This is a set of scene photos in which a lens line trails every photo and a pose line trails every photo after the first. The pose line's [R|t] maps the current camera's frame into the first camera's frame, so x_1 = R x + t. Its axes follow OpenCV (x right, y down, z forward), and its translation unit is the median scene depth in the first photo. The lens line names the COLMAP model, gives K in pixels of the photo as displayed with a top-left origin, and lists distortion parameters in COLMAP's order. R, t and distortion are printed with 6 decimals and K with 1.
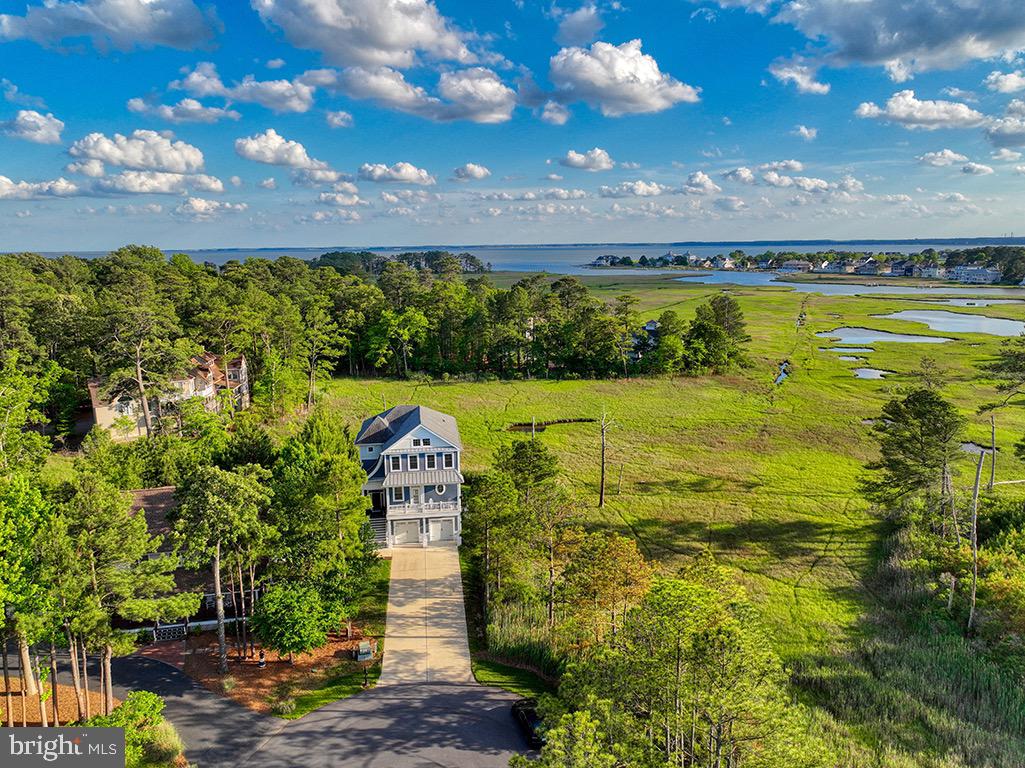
lens RADIAL K [[724.5, 0, 512.1], [0, 724.5, 380.6], [0, 0, 1]] dist [-0.000187, 0.012823]
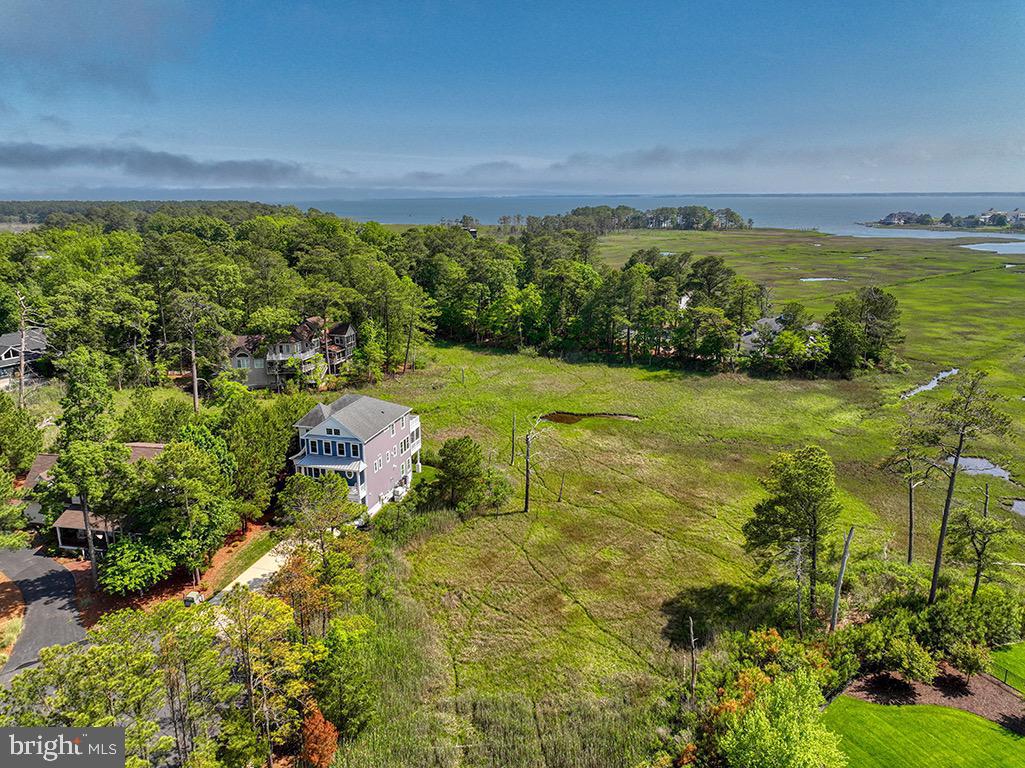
lens RADIAL K [[724.5, 0, 511.1], [0, 724.5, 375.8], [0, 0, 1]] dist [-0.000187, 0.012823]
pose [[0.922906, 0.101966, -0.371279, 0.241996], [-0.078286, 0.993848, 0.078346, -0.050497], [0.376983, -0.043240, 0.925210, 0.021476]]
